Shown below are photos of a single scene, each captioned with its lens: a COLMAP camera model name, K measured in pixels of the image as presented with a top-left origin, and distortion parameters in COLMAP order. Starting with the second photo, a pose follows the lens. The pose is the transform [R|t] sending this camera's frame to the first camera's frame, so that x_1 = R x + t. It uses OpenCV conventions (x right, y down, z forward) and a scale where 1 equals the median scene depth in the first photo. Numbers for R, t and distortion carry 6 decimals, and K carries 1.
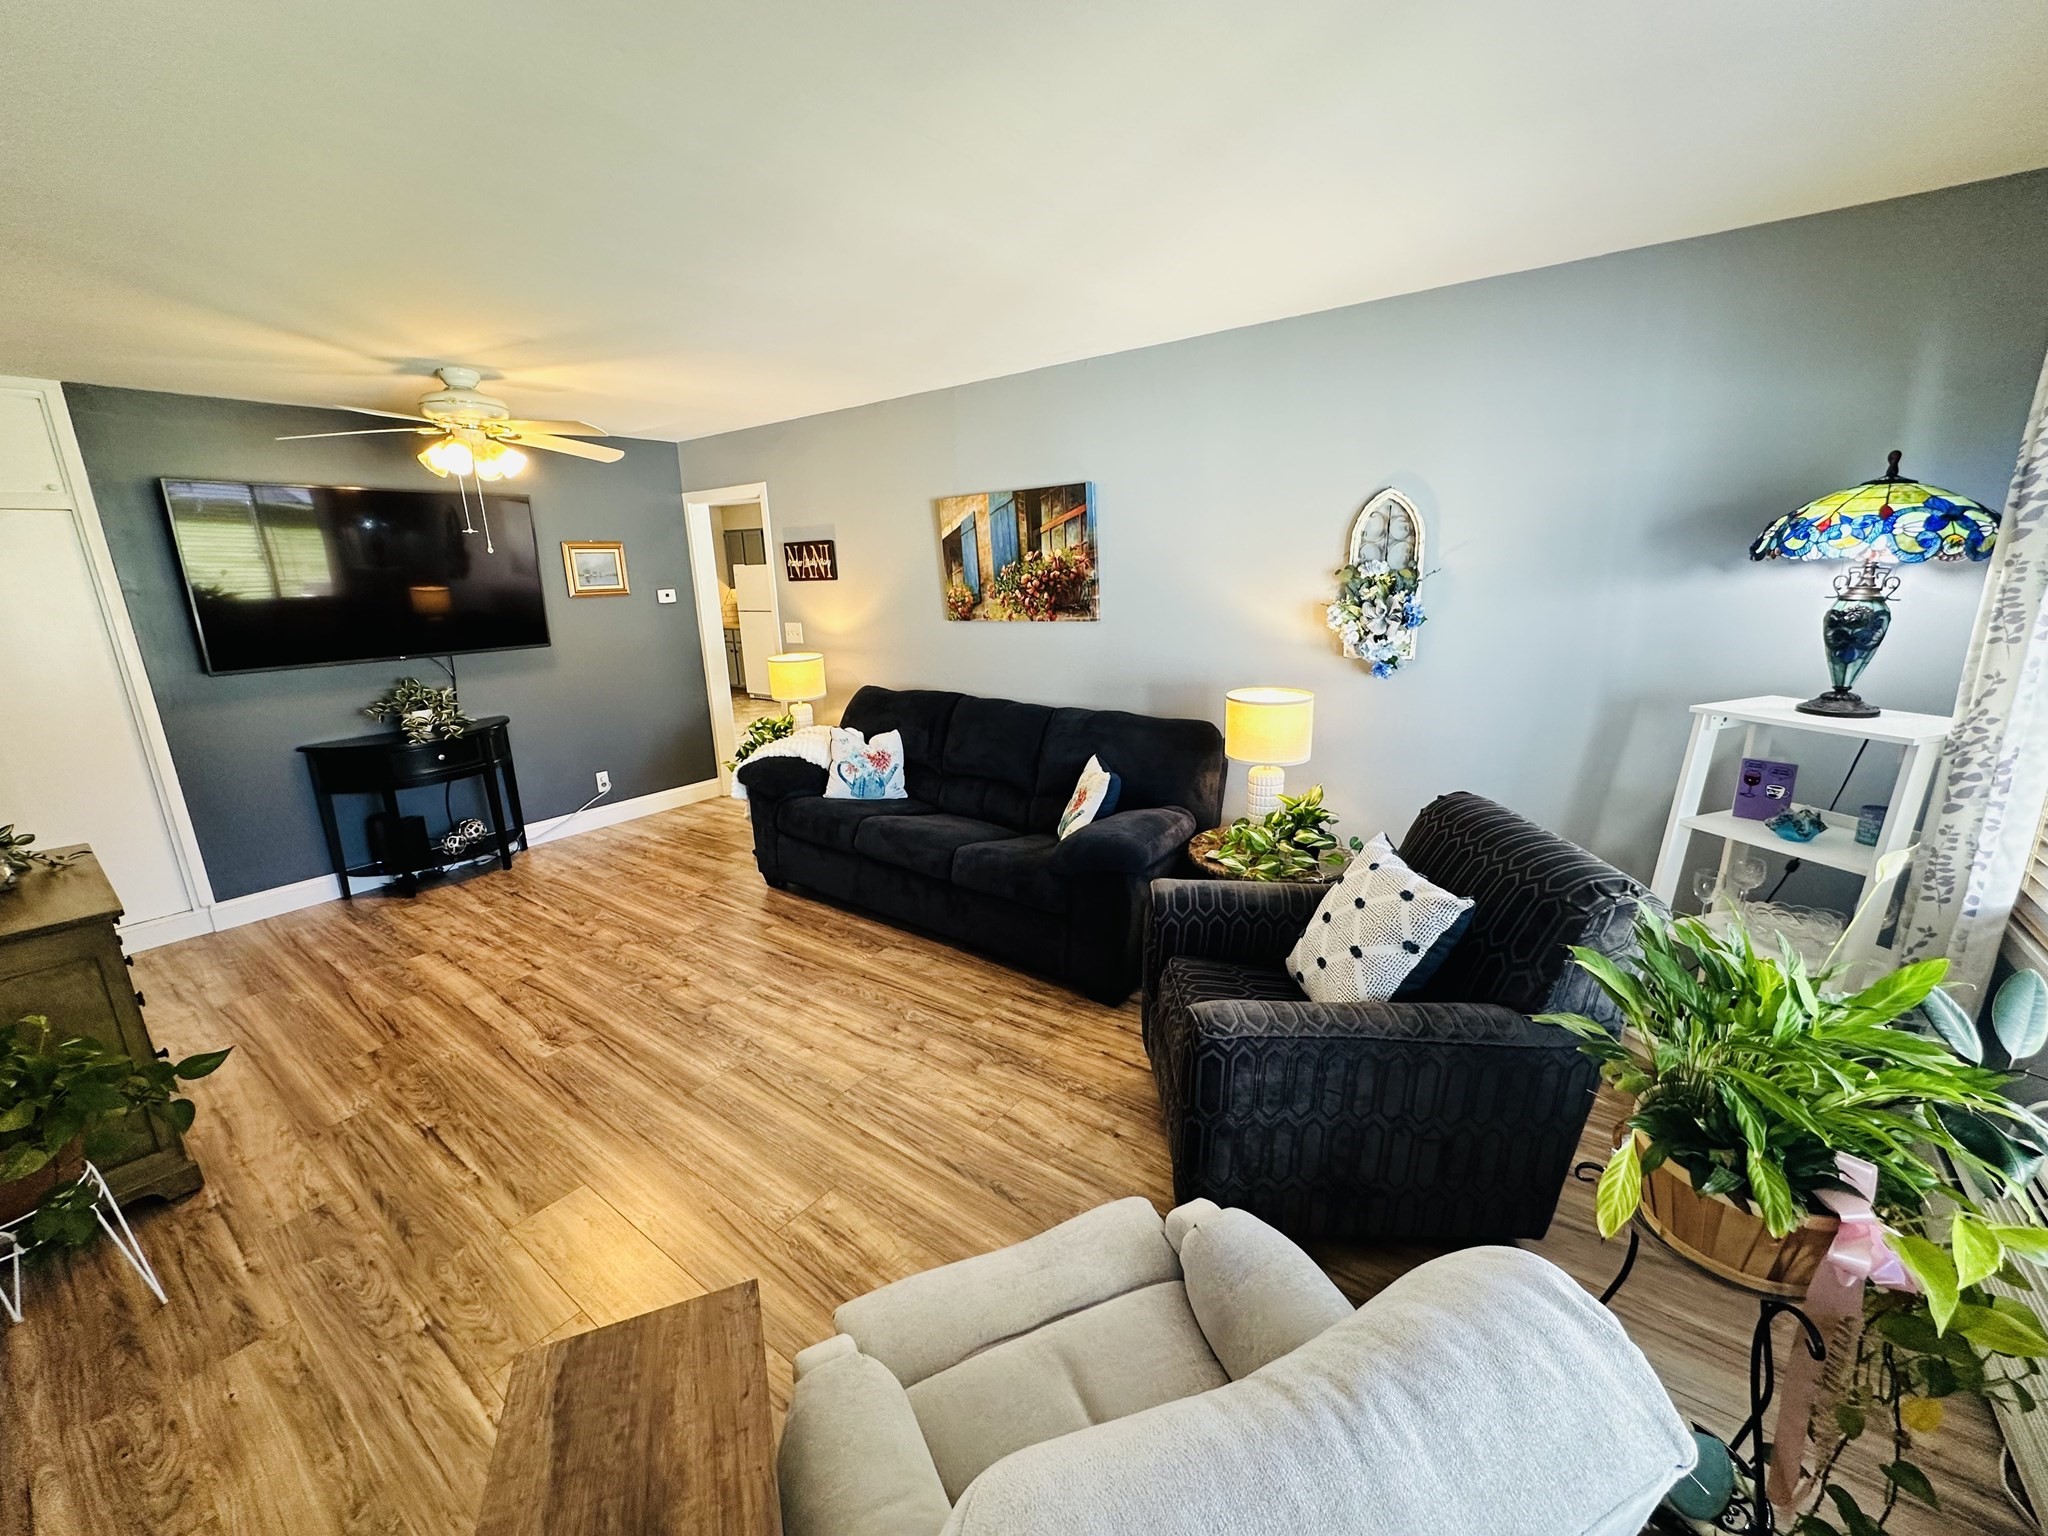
lens RADIAL K [[826.8, 0, 1024.0], [0, 826.8, 768.3], [0, 0, 1]] dist [-0.002490, 0.000746]
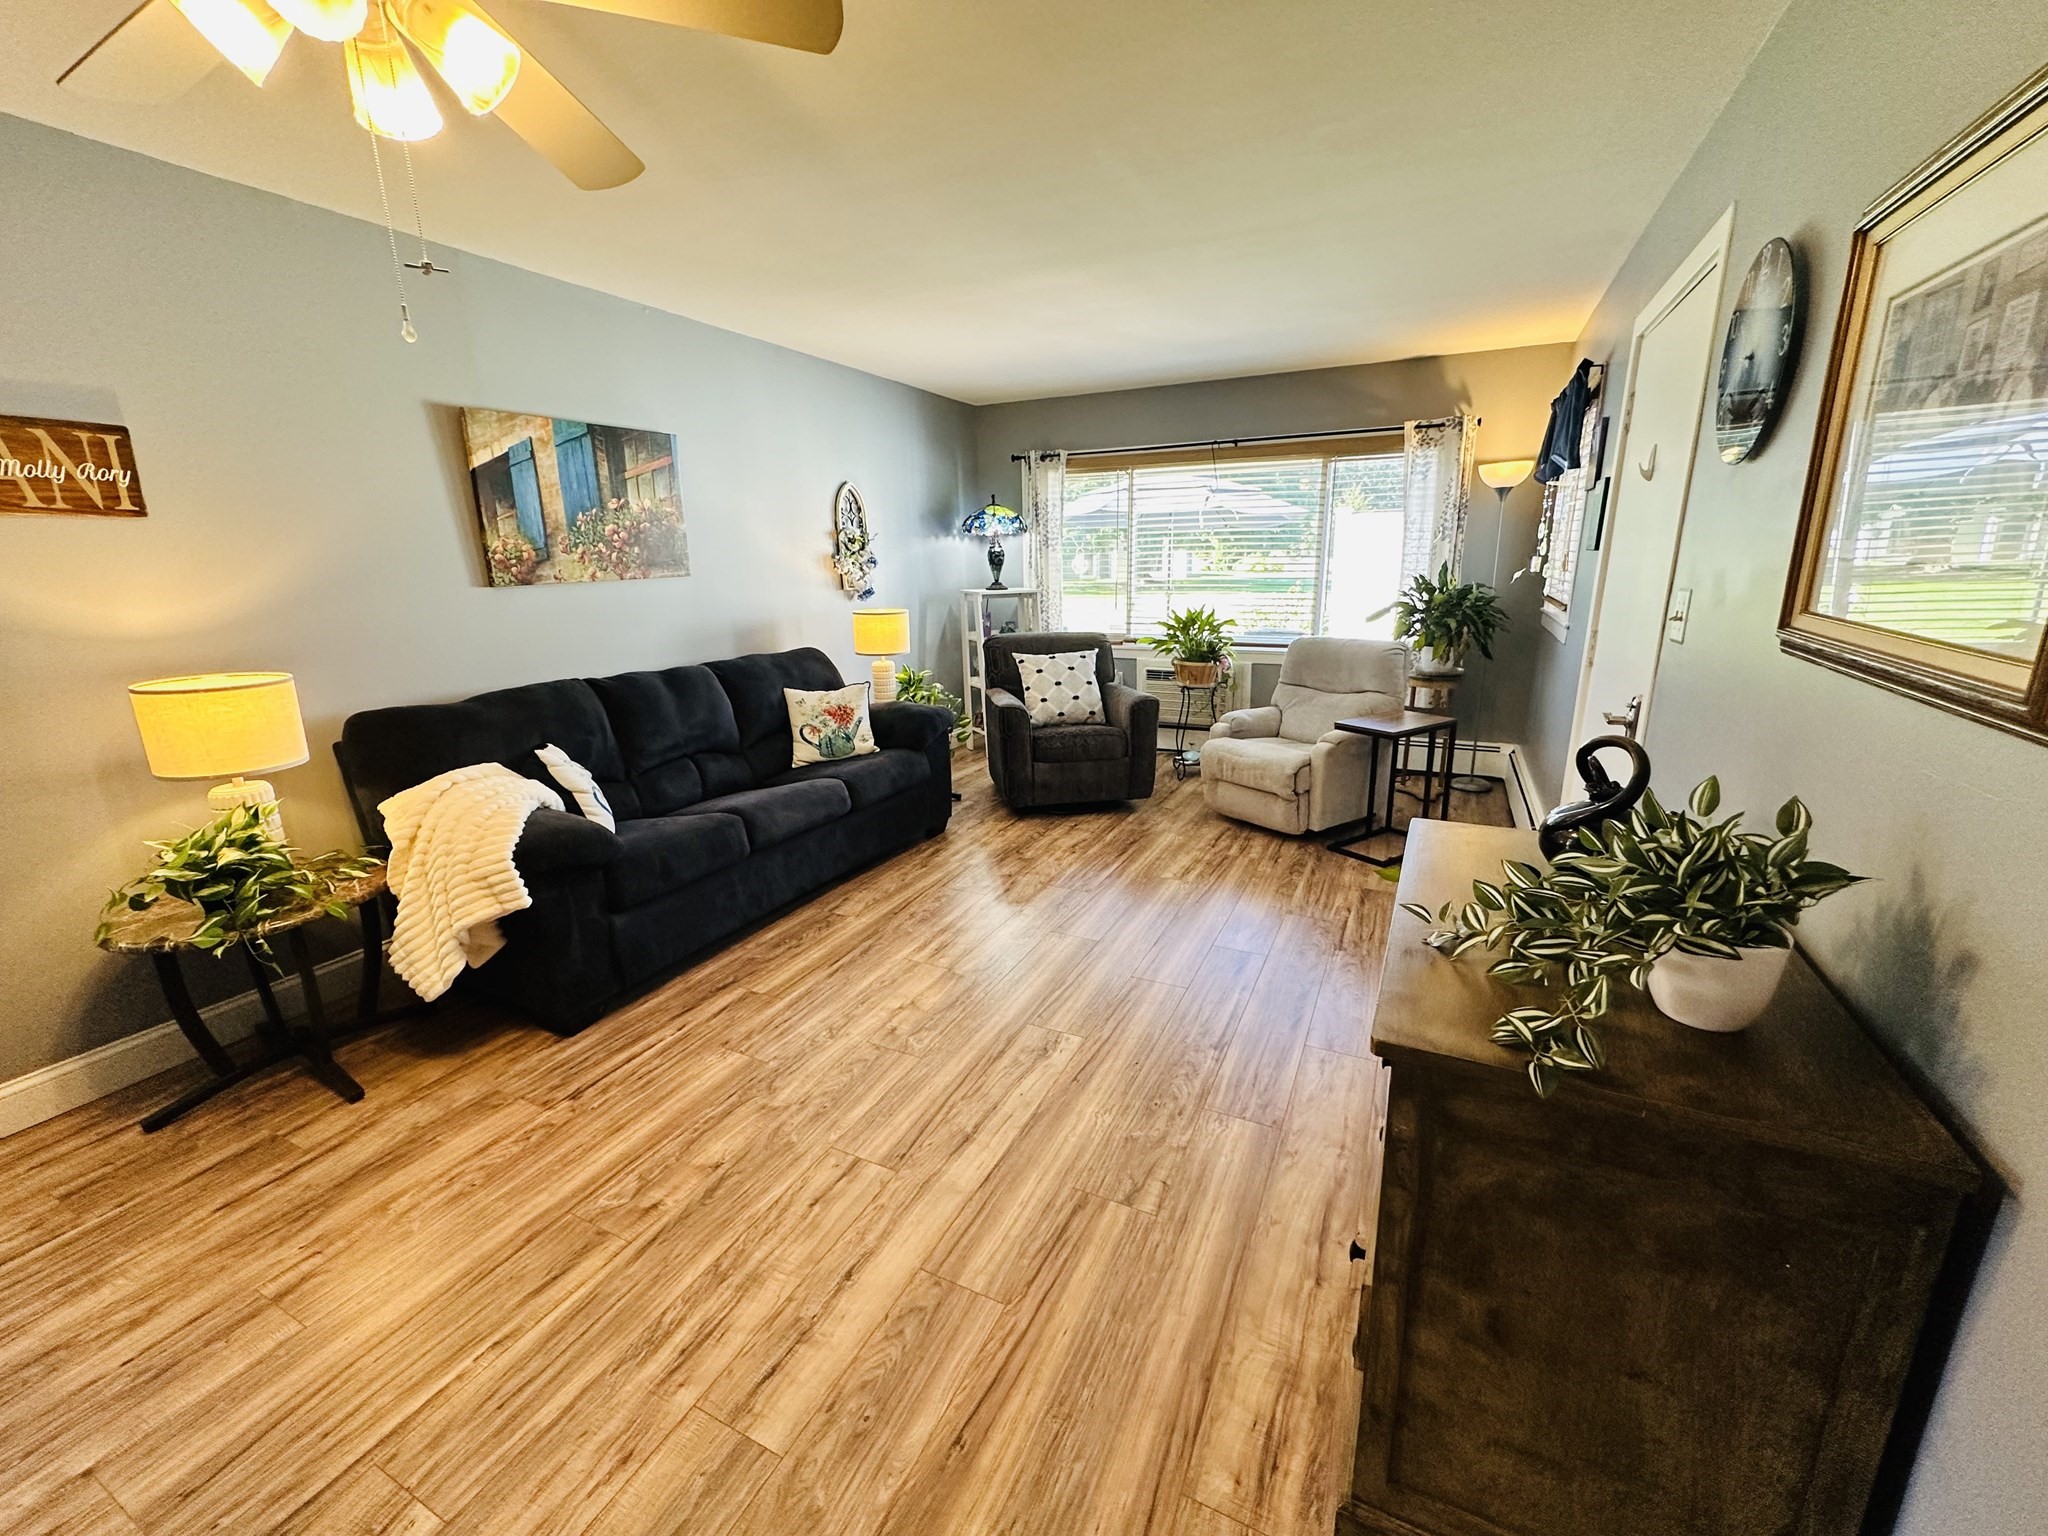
lens RADIAL K [[826.8, 0, 1027.8], [0, 826.8, 767.5], [0, 0, 1]] dist [-0.002490, 0.000746]
pose [[-0.193860, -0.210884, 0.958095, -0.983640], [0.261490, 0.930182, 0.257650, -0.110104], [-0.945537, 0.300481, -0.125181, 0.791110]]
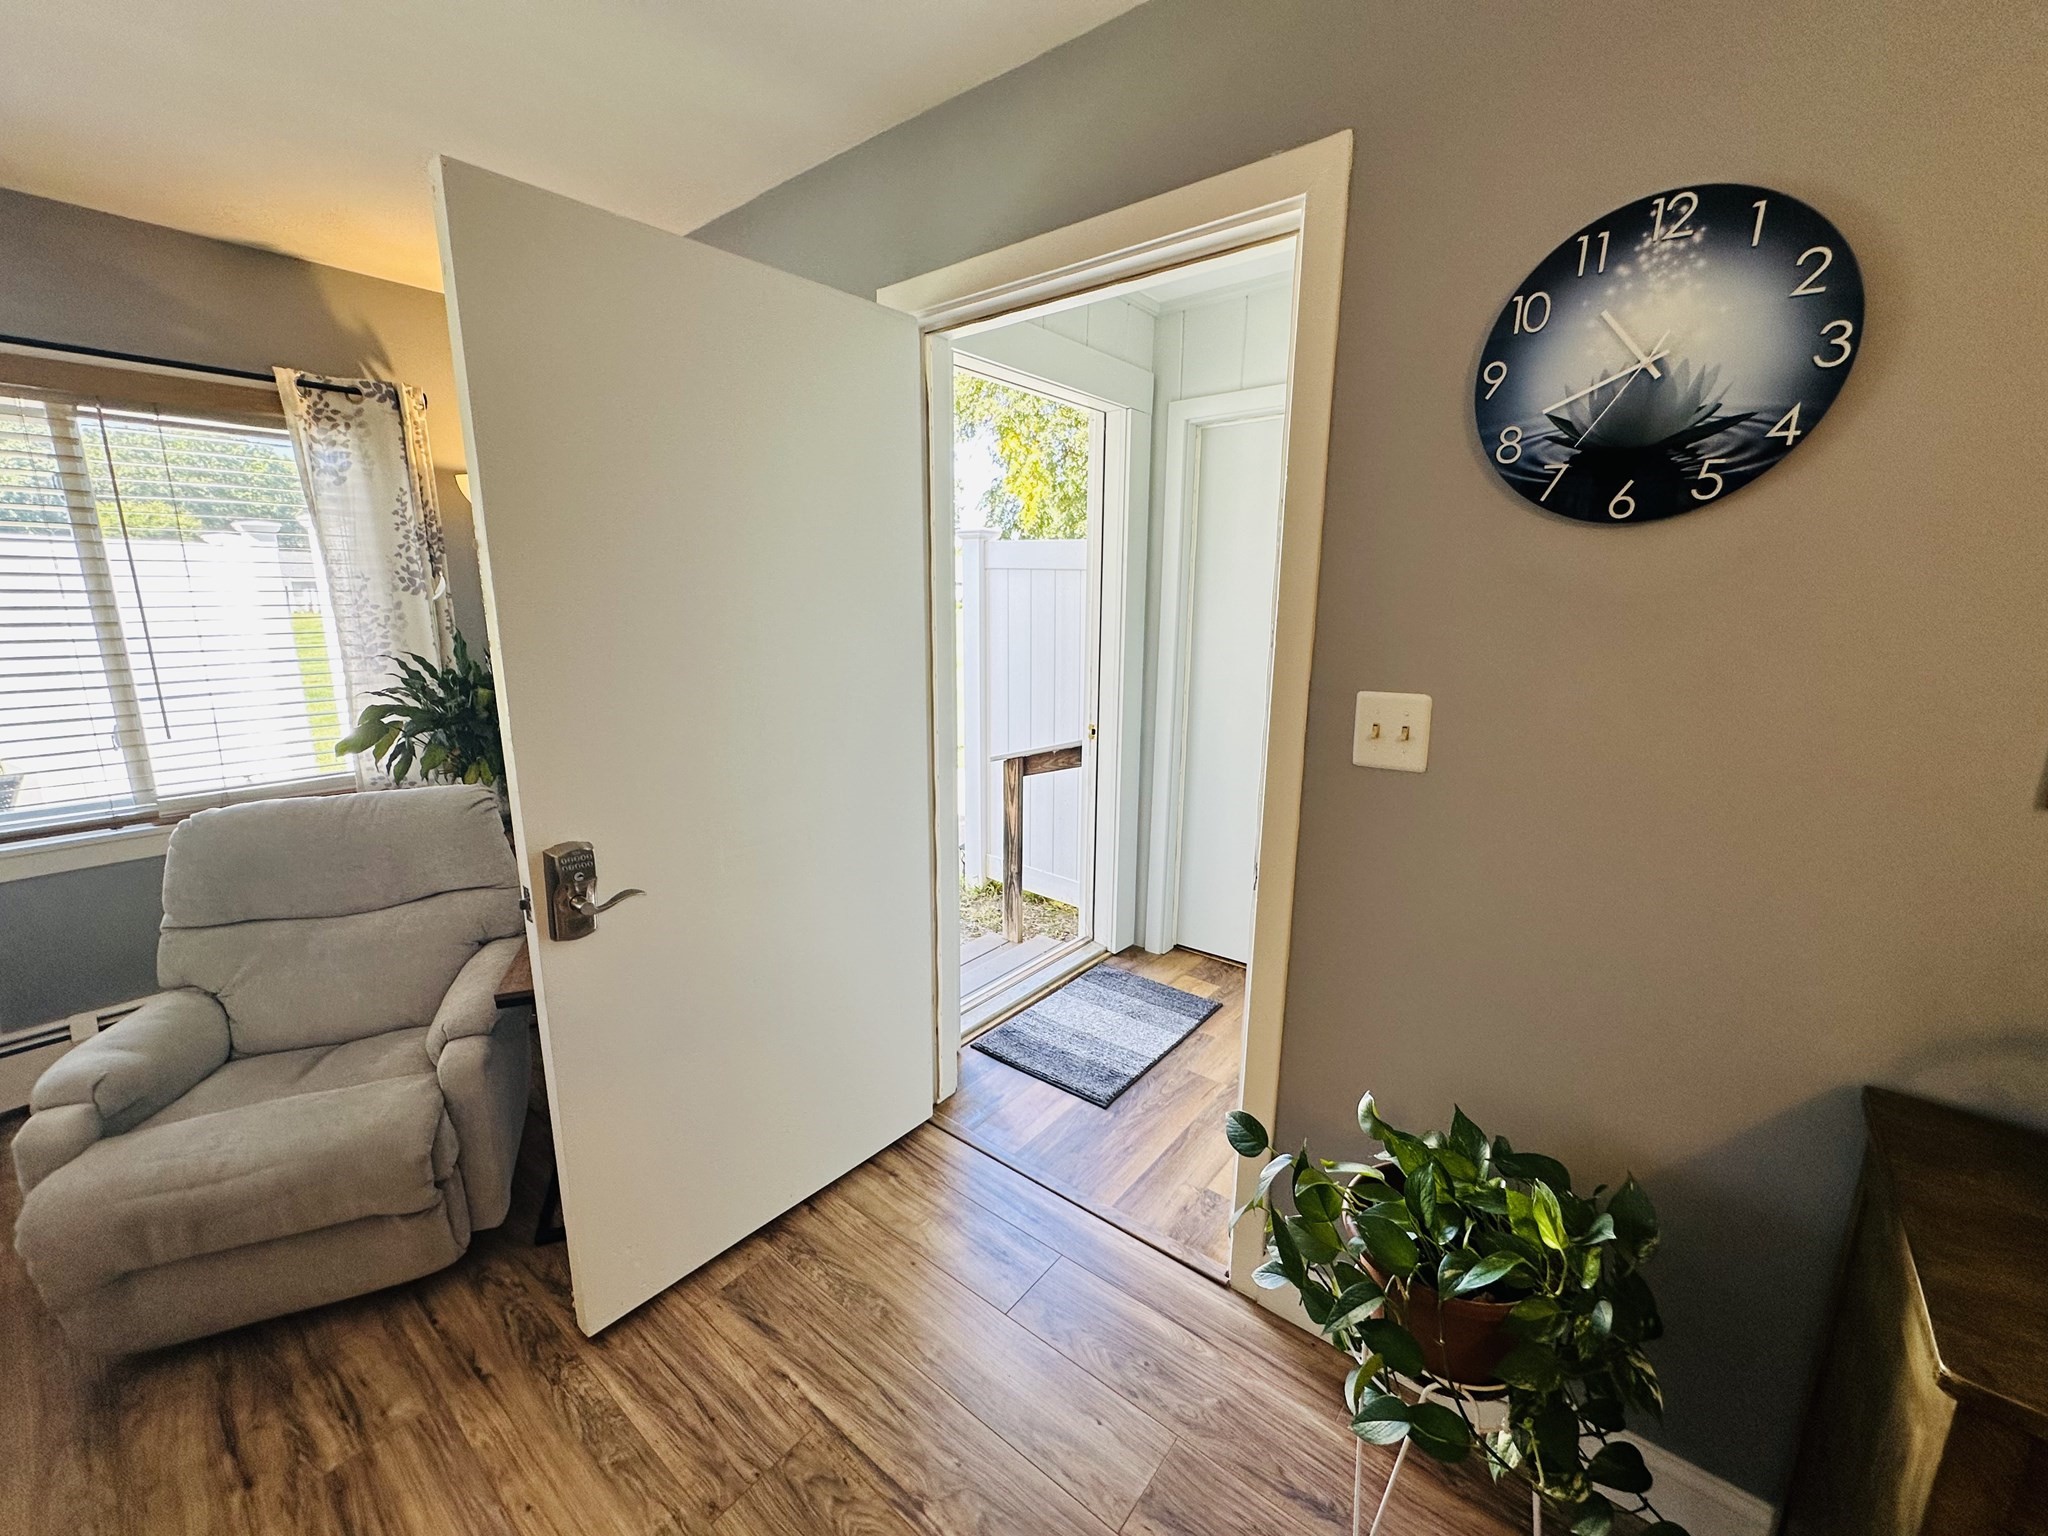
lens RADIAL K [[826.8, 0, 1021.4], [0, 826.8, 763.8], [0, 0, 1]] dist [-0.002490, 0.000746]
pose [[-0.998688, 0.023584, 0.045444, -0.424679], [0.041052, 0.899258, 0.435488, -0.103711], [-0.030595, 0.436782, -0.899047, 0.646906]]
